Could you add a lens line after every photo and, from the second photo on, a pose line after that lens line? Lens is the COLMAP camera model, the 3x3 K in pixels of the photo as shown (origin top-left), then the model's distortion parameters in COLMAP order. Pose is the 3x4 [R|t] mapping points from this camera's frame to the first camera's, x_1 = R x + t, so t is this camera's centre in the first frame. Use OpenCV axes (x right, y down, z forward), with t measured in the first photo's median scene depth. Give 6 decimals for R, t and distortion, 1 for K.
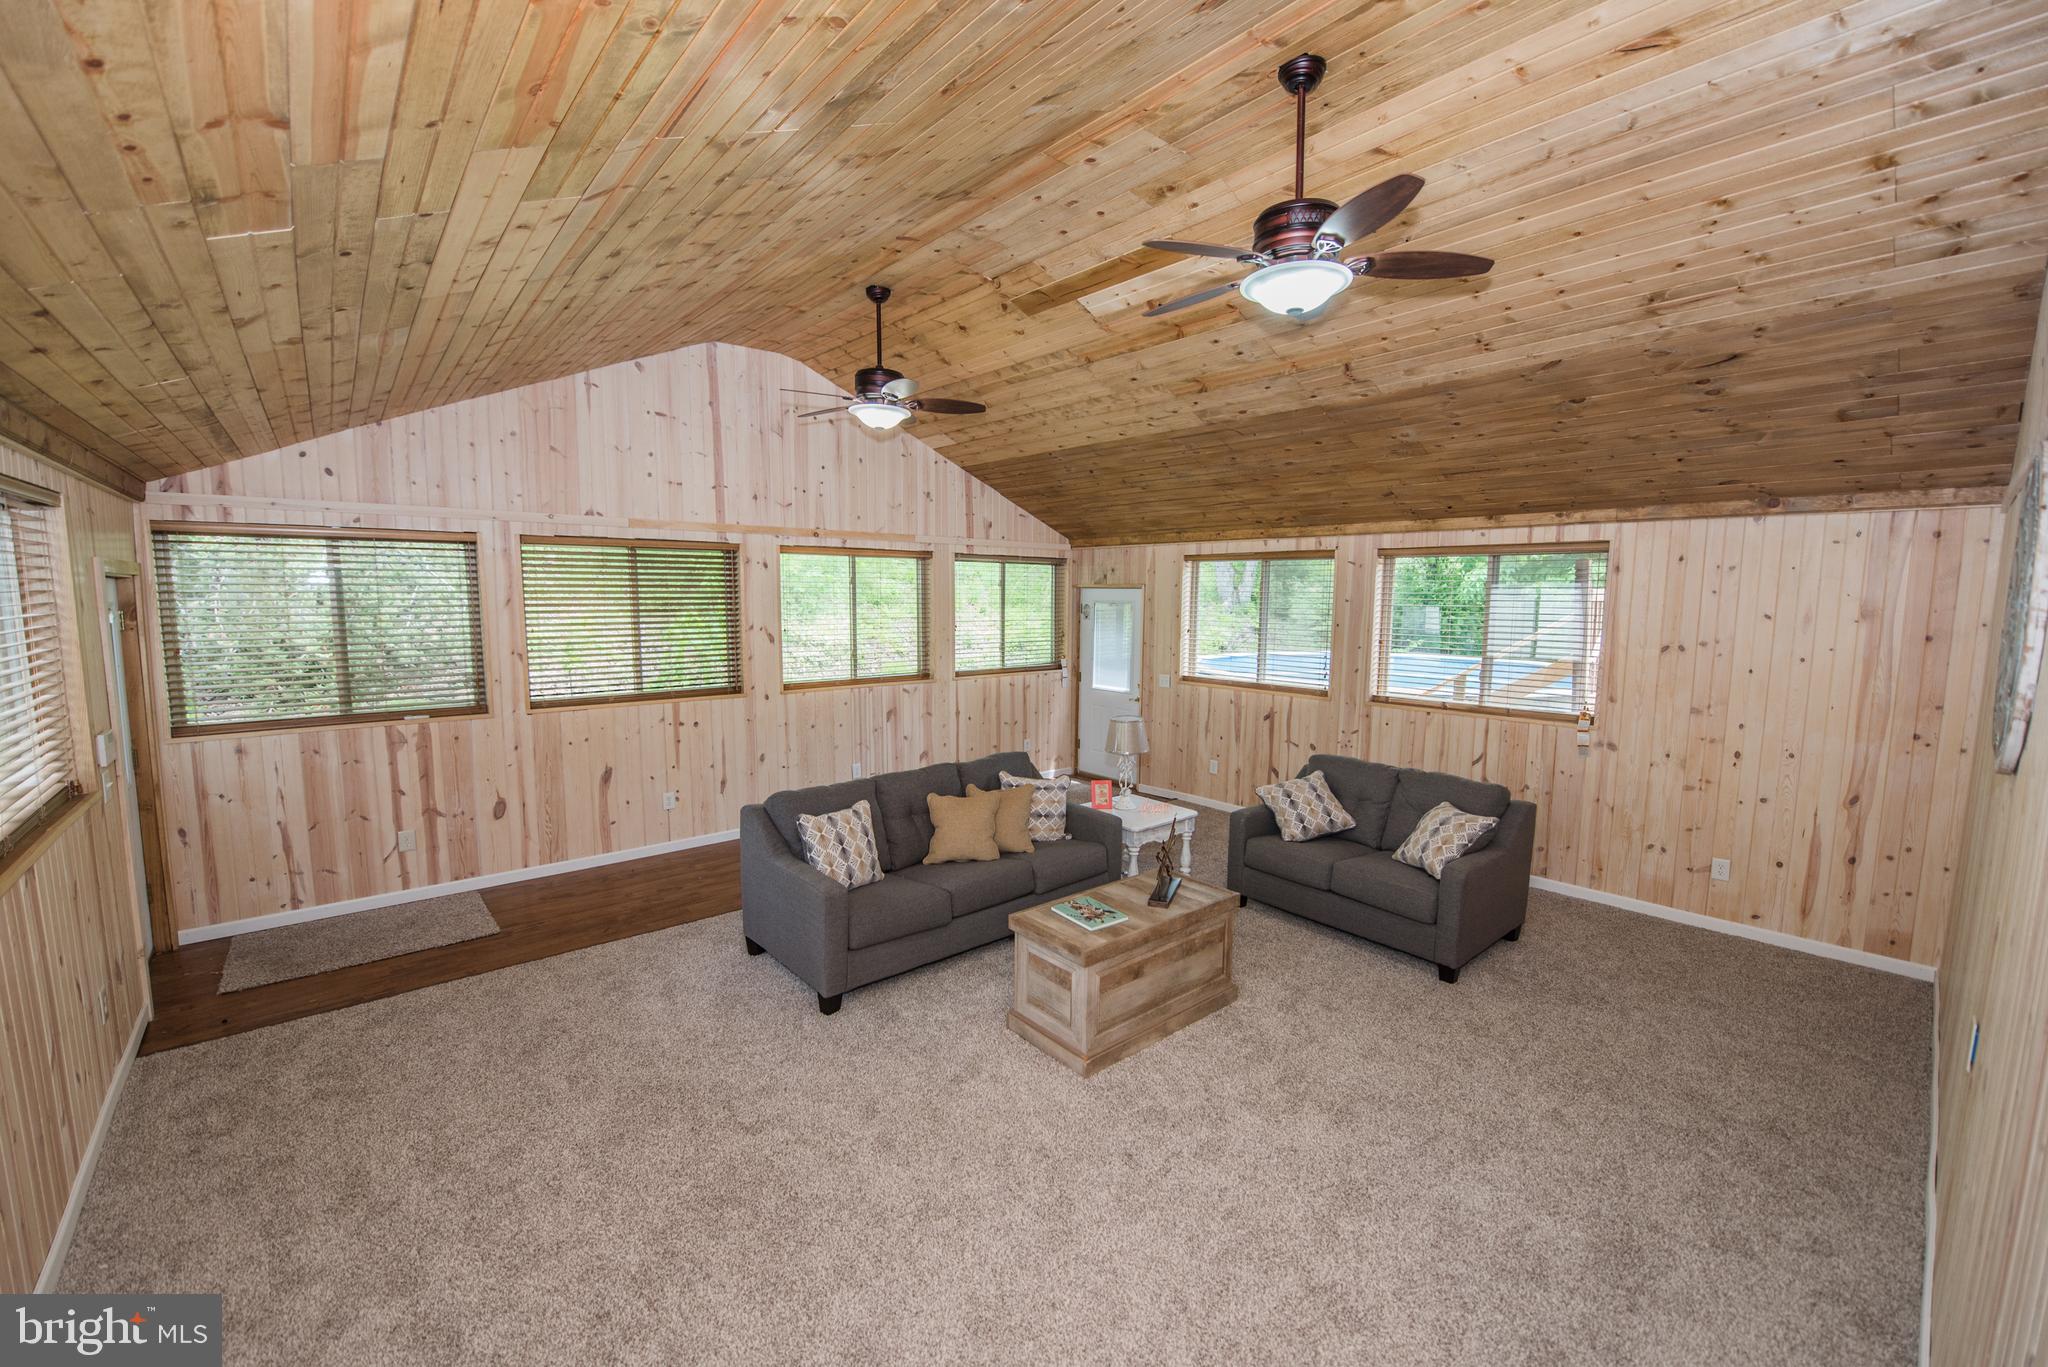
lens RADIAL K [[814.7, 0, 1018.1], [0, 814.7, 683.0], [0, 0, 1]] dist [-0.014211, -0.002587]
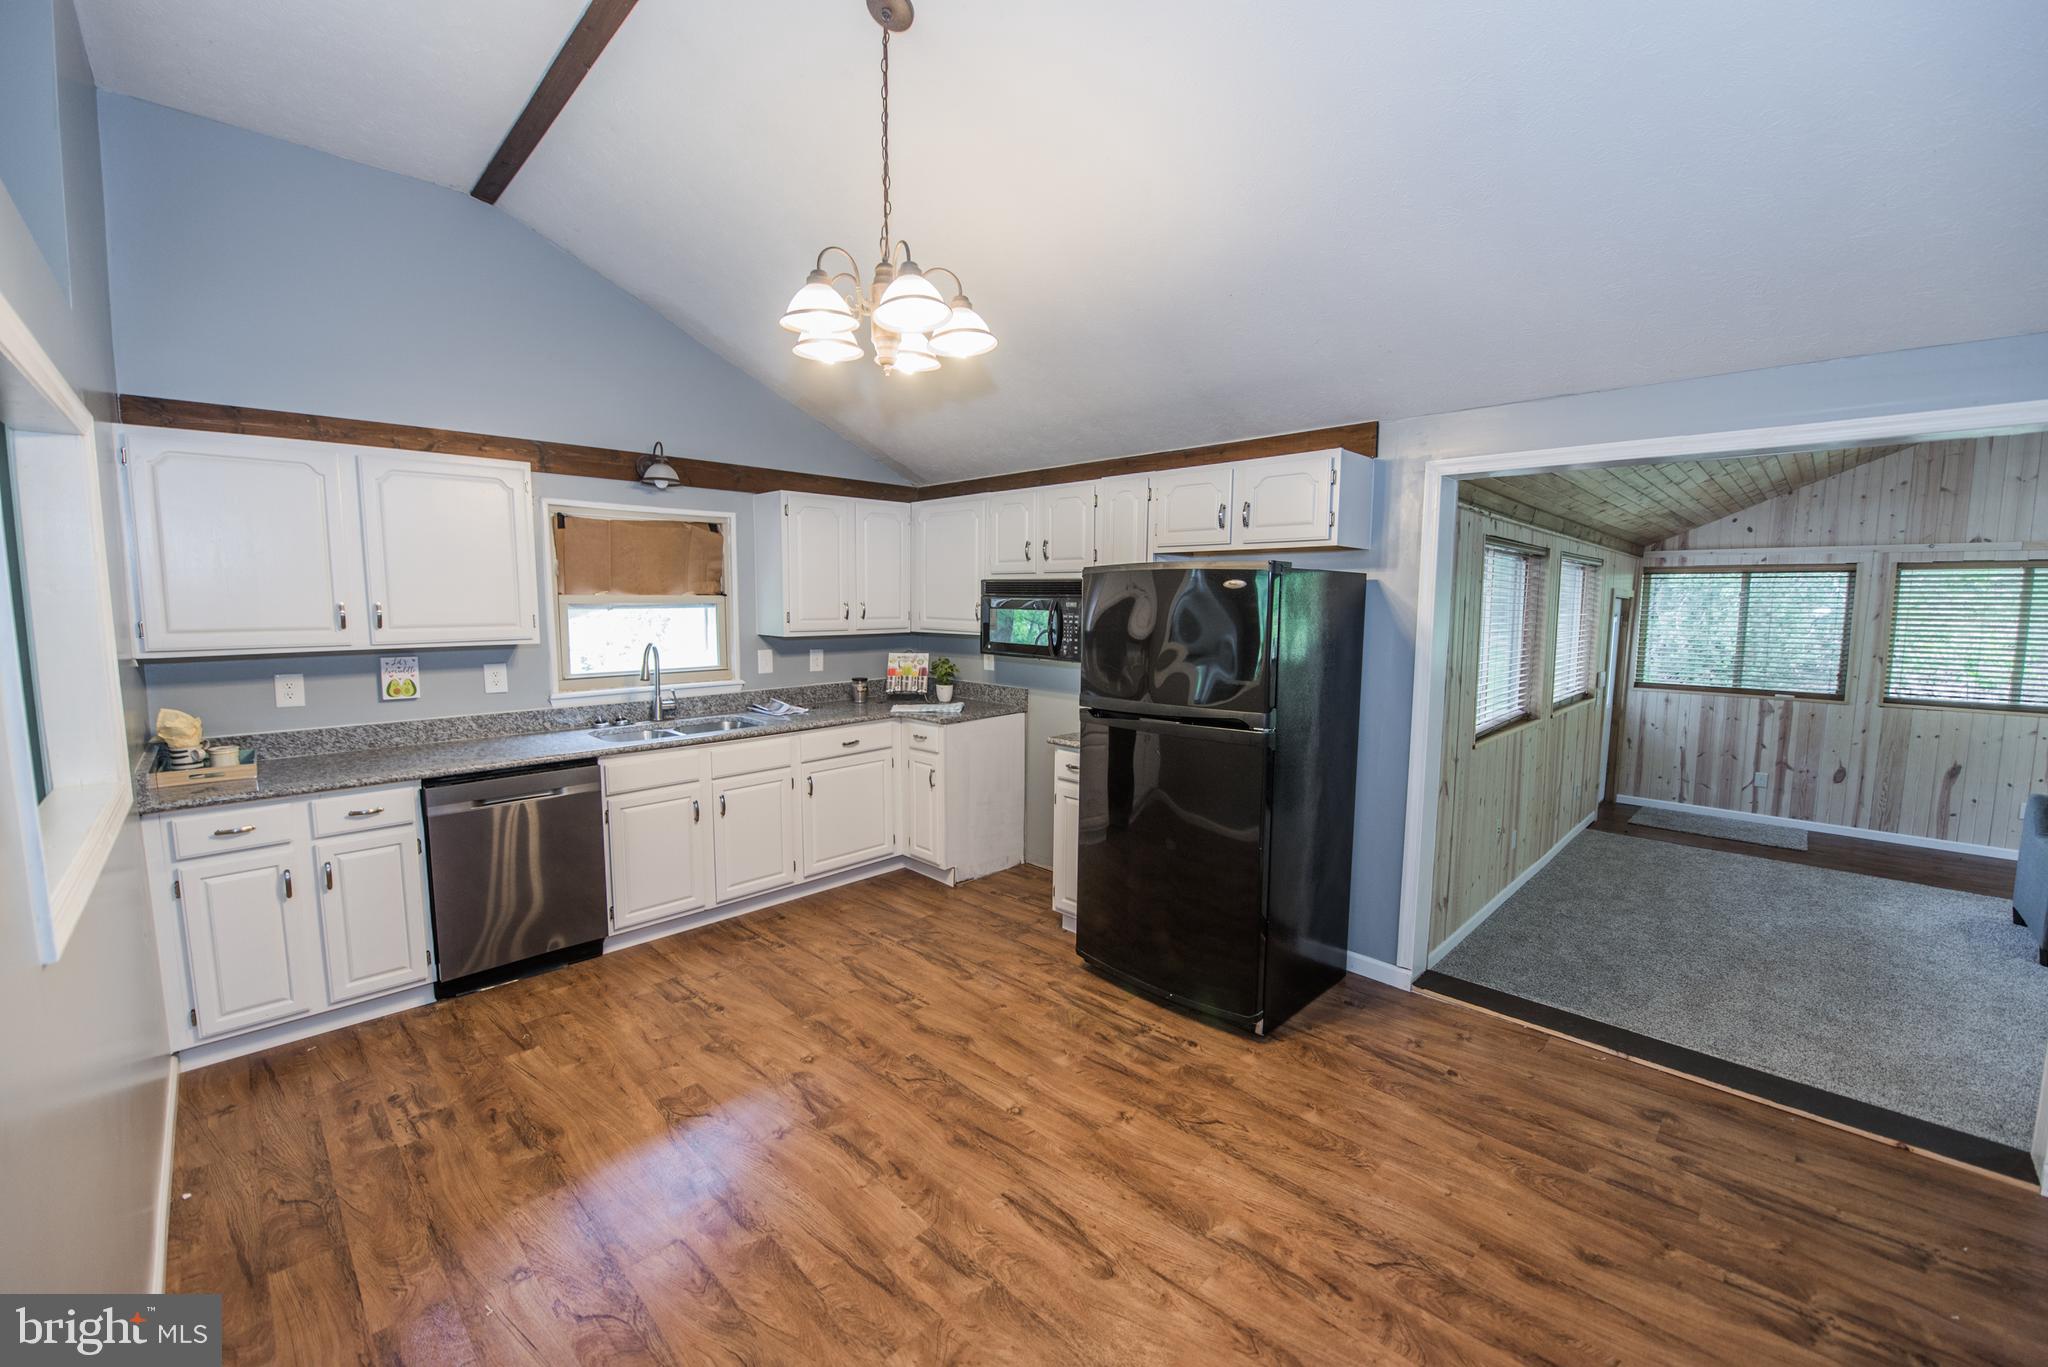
lens RADIAL K [[814.7, 0, 1018.1], [0, 814.7, 683.0], [0, 0, 1]] dist [-0.014211, -0.002587]
pose [[0.069802, 0.089950, -0.993497, 0.504306], [-0.117078, 0.989782, 0.081388, 0.056469], [0.990667, 0.110635, 0.079620, -0.403889]]
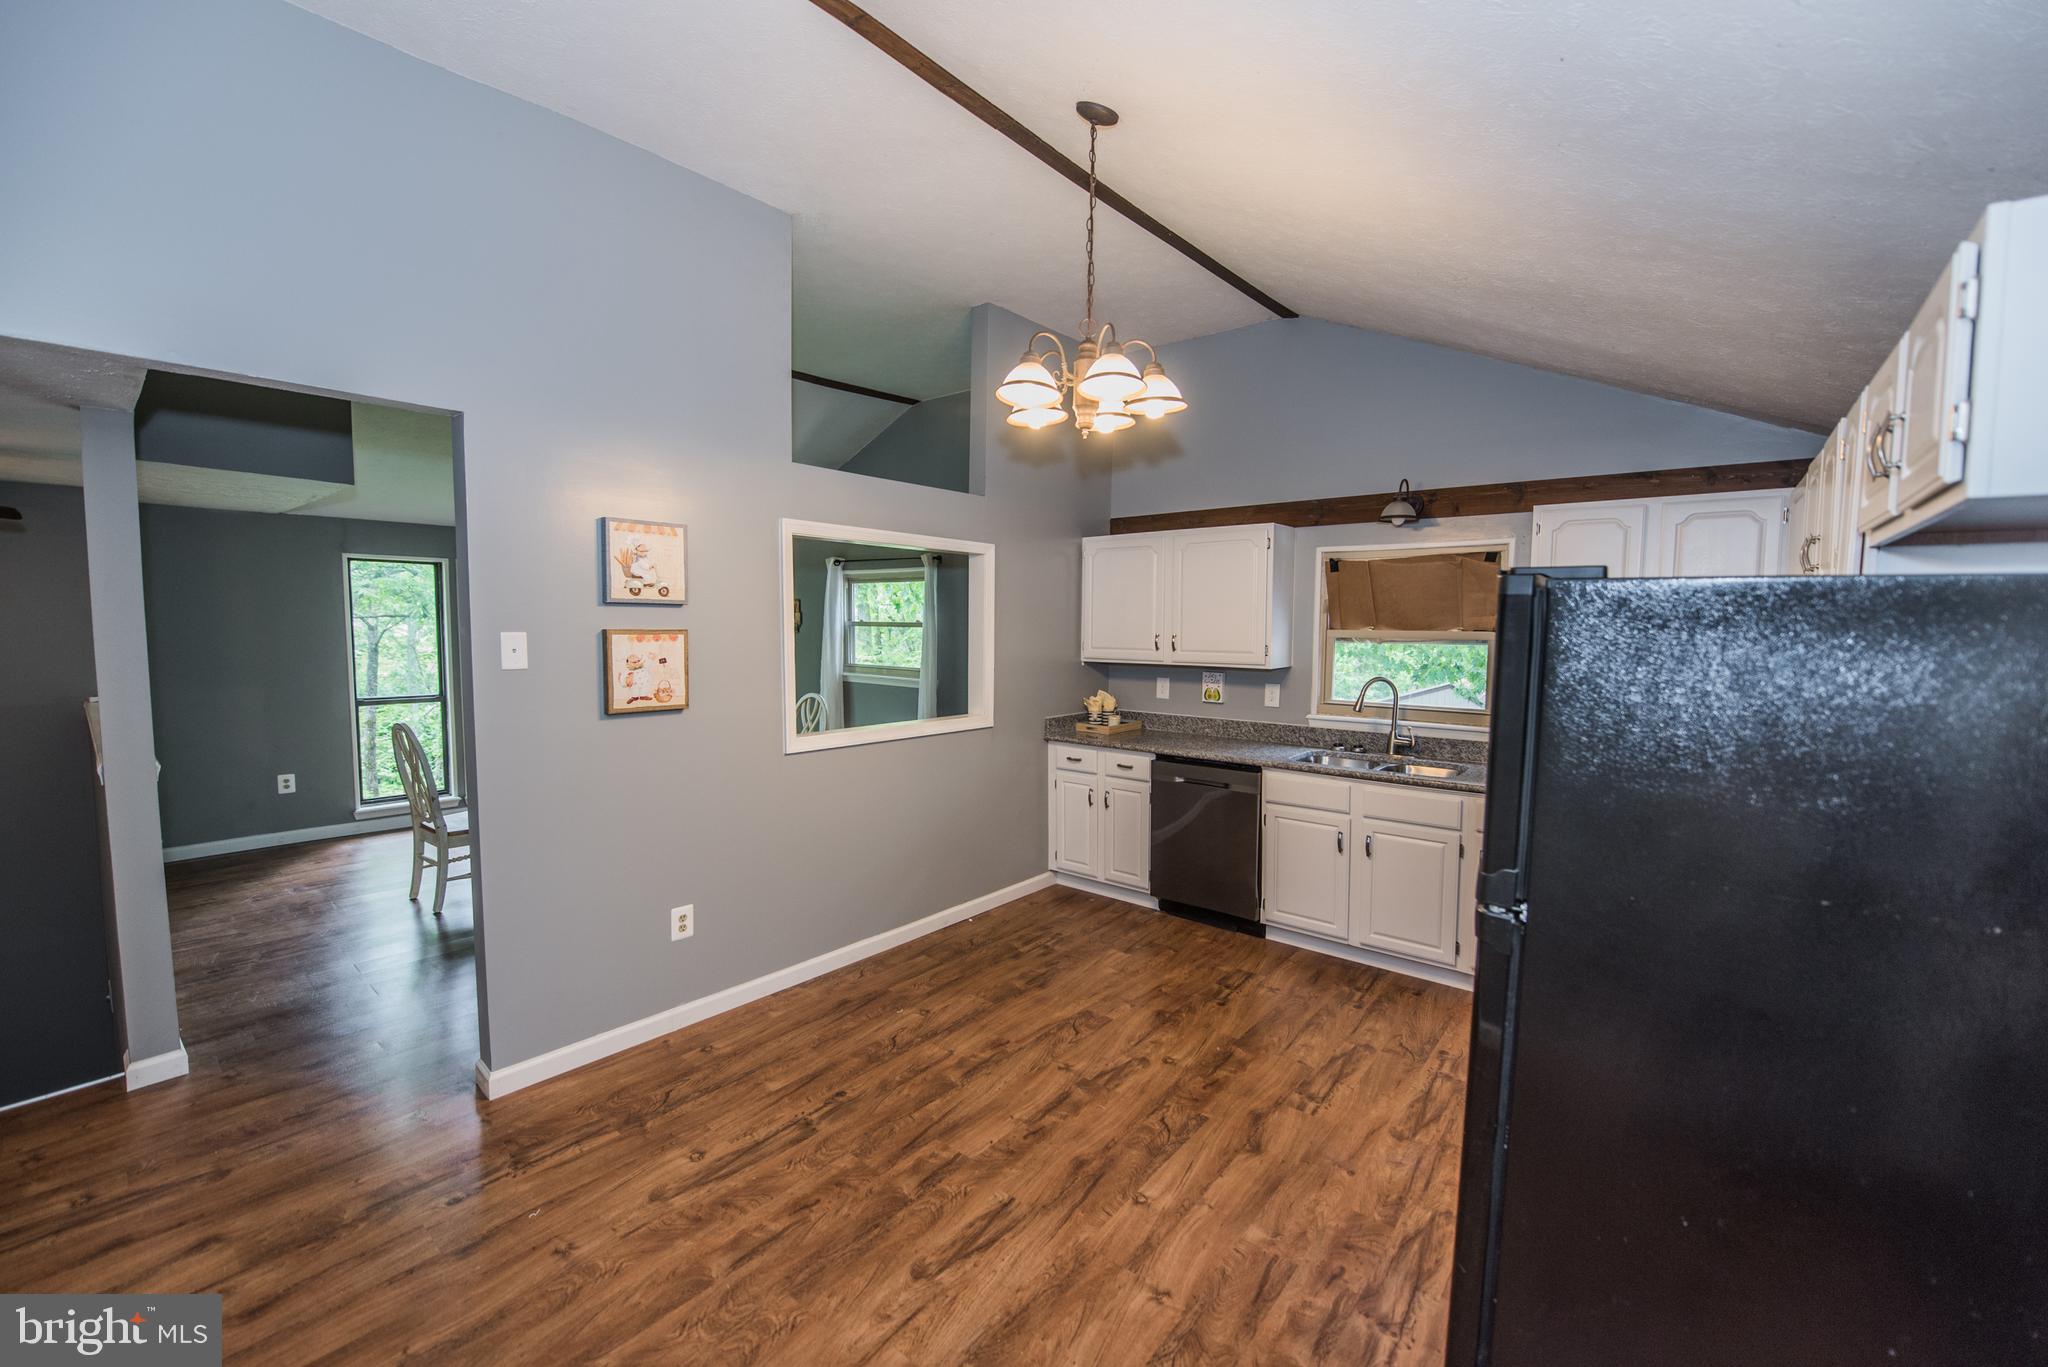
lens RADIAL K [[814.7, 0, 1018.1], [0, 814.7, 683.0], [0, 0, 1]] dist [-0.014211, -0.002587]
pose [[-0.987154, -0.011345, -0.159370, 0.214633], [-0.041062, 0.981986, 0.184441, 0.002096], [0.154407, 0.188615, -0.969837, -0.017076]]
